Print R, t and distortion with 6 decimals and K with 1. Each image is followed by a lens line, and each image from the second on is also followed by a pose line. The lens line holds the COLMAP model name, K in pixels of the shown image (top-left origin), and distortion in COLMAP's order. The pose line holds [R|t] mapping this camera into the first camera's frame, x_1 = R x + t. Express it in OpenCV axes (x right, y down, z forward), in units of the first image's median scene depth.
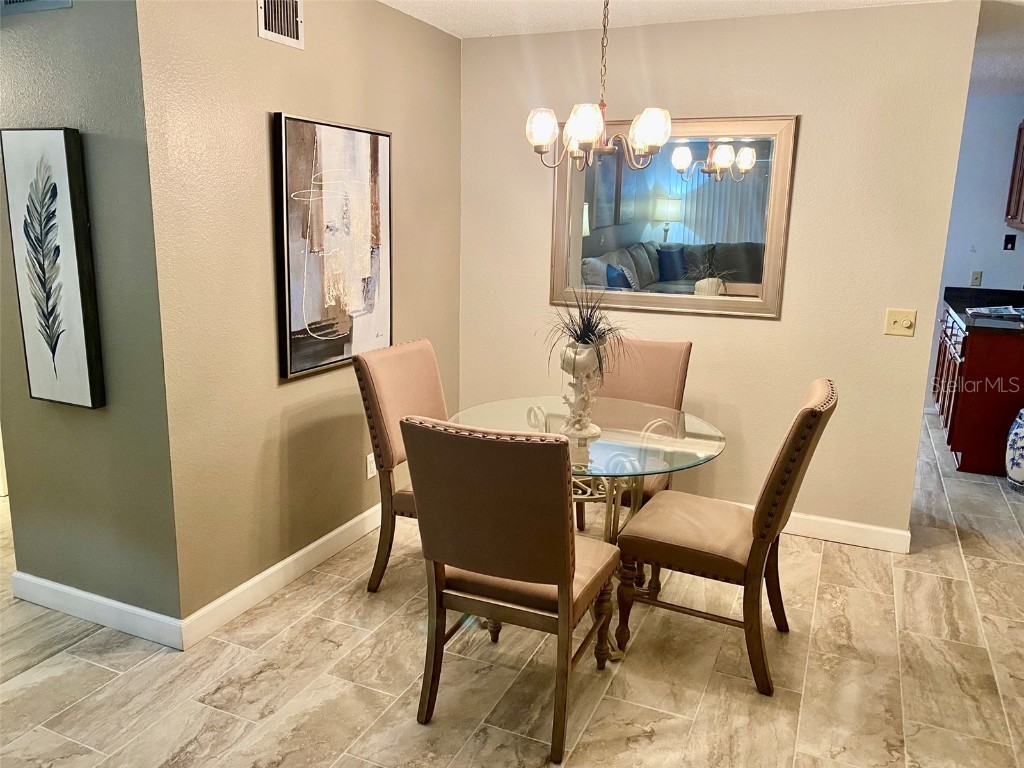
lens RADIAL K [[782.5, 0, 511.5], [0, 782.5, 382.3], [0, 0, 1]] dist [0.024953, -0.017179]
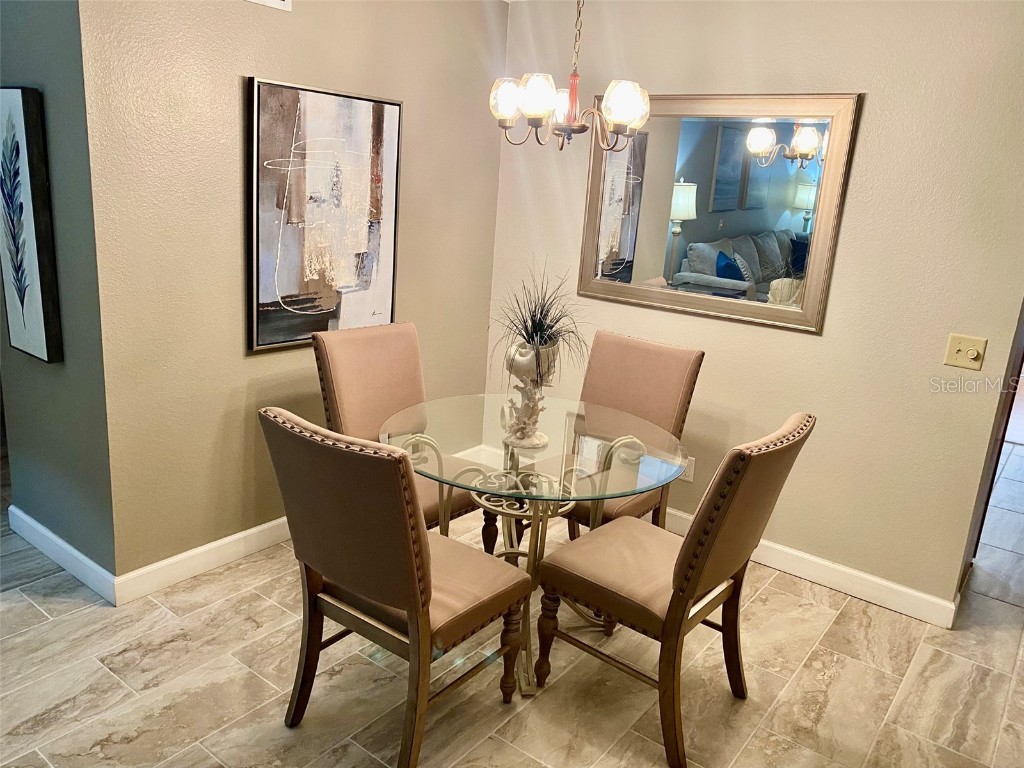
lens RADIAL K [[782.5, 0, 510.0], [0, 782.5, 384.2], [0, 0, 1]] dist [0.024953, -0.017179]
pose [[0.970698, 0.105143, -0.216081, 0.254762], [-0.097480, 0.994181, 0.045848, -0.040732], [0.219644, -0.023441, 0.975298, 0.111864]]
